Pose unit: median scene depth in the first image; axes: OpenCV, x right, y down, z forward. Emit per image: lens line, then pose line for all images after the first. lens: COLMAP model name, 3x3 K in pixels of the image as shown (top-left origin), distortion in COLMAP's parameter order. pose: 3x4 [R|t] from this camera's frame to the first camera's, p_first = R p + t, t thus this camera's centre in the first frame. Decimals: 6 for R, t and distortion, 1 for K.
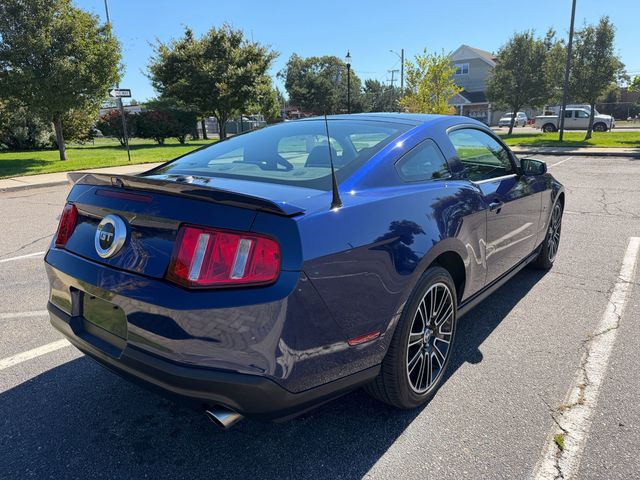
lens RADIAL K [[452.5, 0, 322.0], [0, 452.5, 241.5], [0, 0, 1]] dist [0.039964, -0.046594]
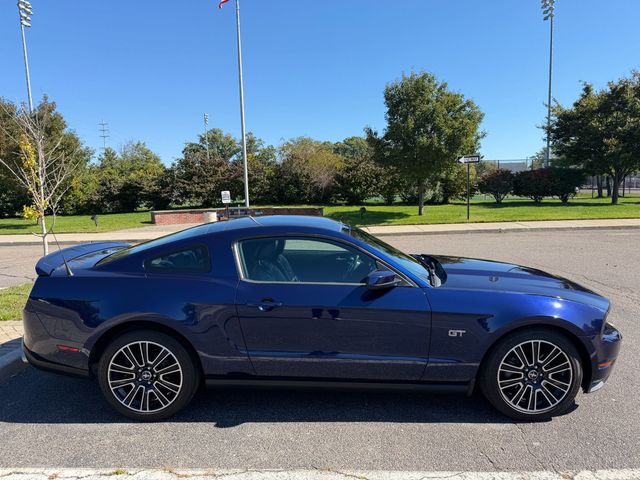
lens RADIAL K [[452.5, 0, 322.0], [0, 452.5, 241.5], [0, 0, 1]] dist [0.039964, -0.046594]
pose [[0.601114, 0.108321, -0.791788, 0.195511], [-0.191900, 0.981348, -0.011434, -0.035817], [0.775781, 0.158817, 0.610689, 0.054543]]
